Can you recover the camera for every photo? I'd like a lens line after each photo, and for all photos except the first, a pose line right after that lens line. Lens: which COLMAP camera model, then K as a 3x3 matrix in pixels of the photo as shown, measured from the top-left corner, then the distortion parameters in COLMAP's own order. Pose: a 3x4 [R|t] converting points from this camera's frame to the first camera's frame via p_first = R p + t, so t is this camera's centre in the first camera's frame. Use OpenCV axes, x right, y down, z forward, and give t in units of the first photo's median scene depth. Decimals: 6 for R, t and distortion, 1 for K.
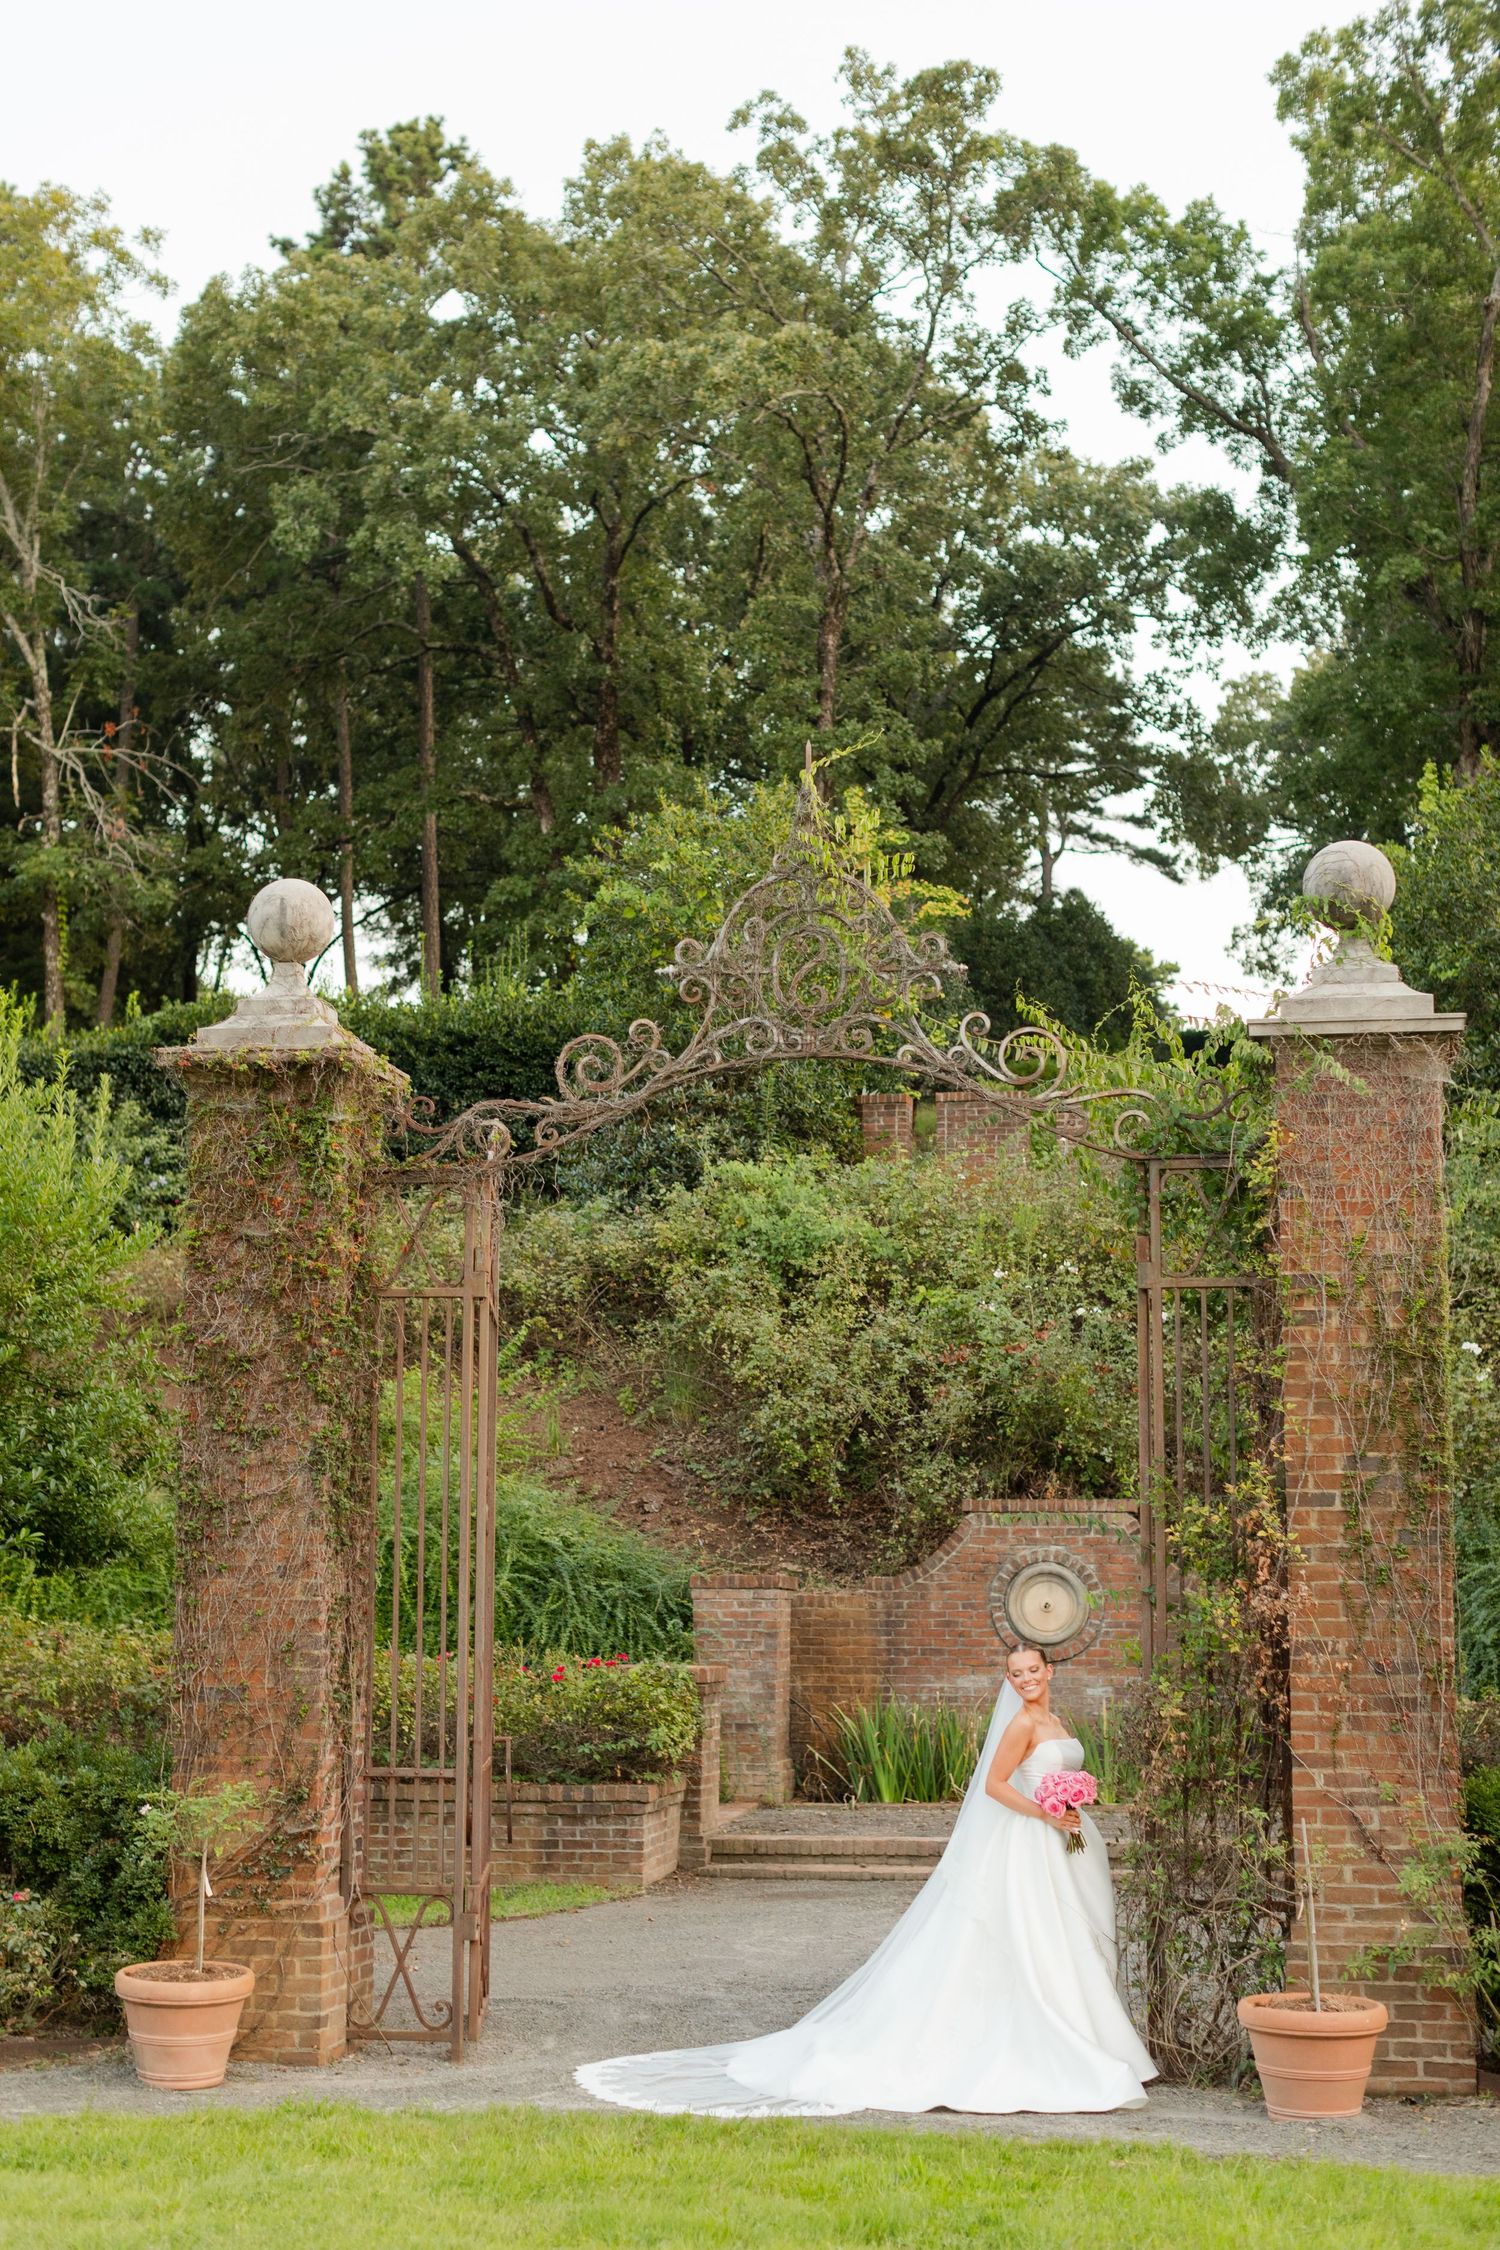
lens RADIAL K [[3298.7, 0, 747.1], [0, 3298.7, 1174.5], [0, 0, 1]] dist [0.037062, -0.073580]
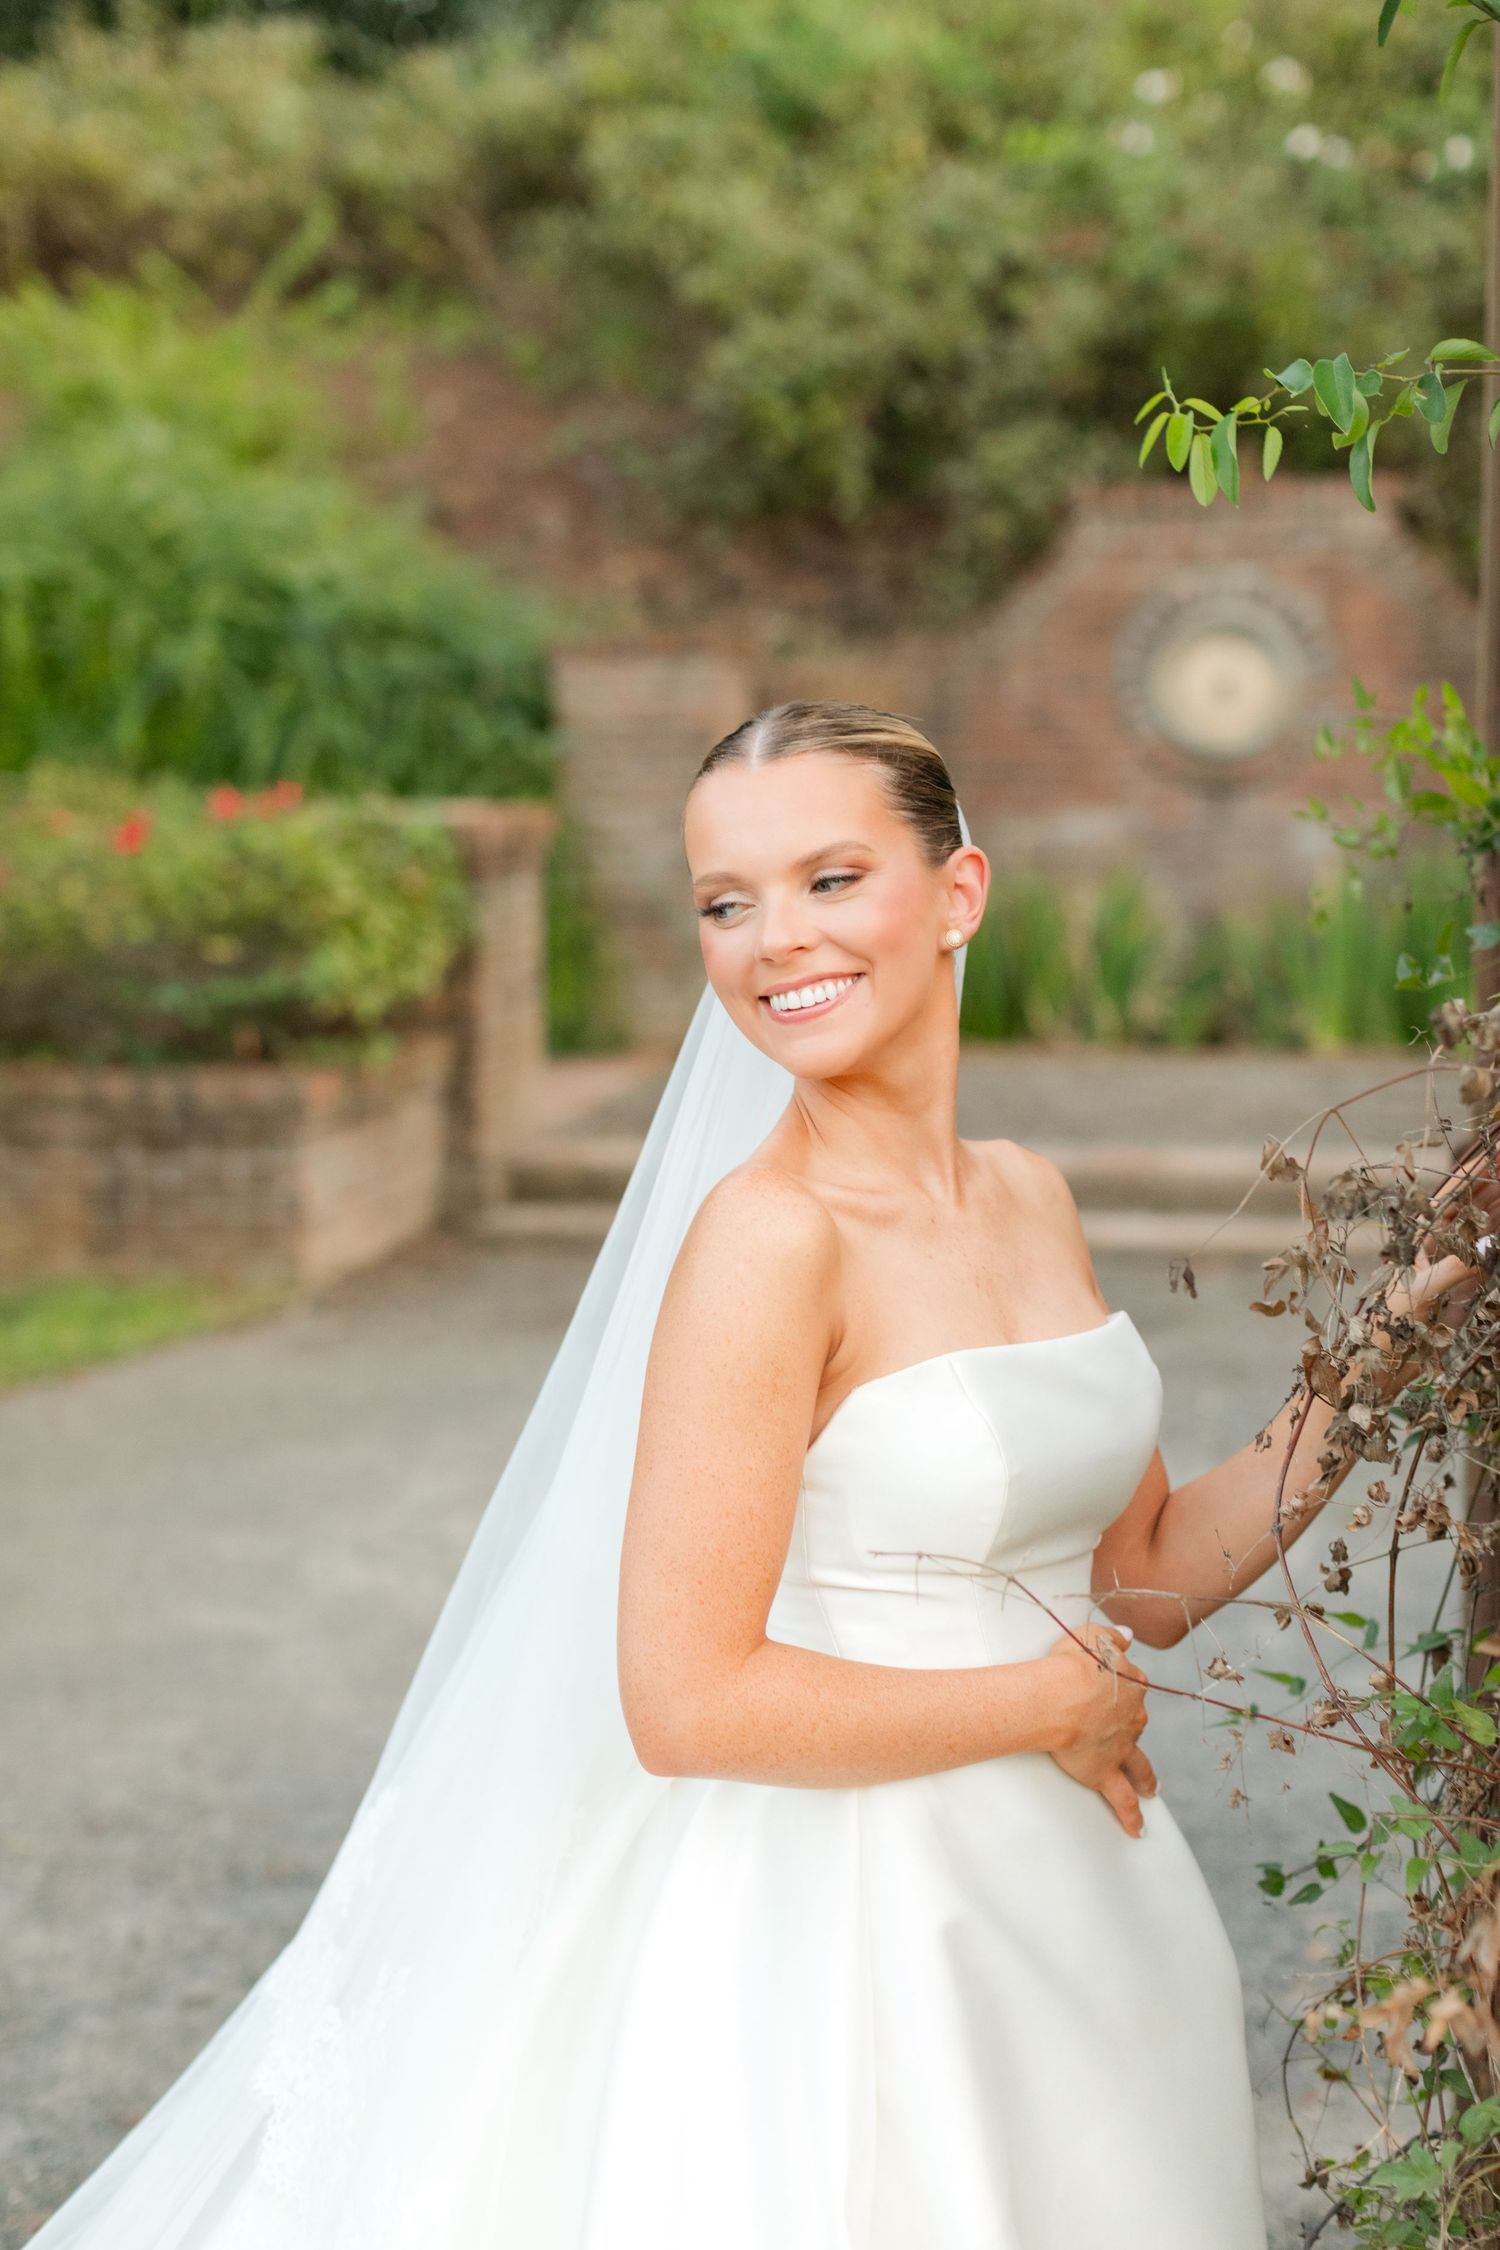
lens RADIAL K [[3298.7, 0, 747.1], [0, 3298.7, 1174.5], [0, 0, 1]] dist [0.037062, -0.073580]
pose [[0.997682, -0.004690, -0.067890, 0.044121], [0.022138, 0.965727, 0.258615, 0.060017], [0.064350, -0.259518, 0.963592, 0.410336]]
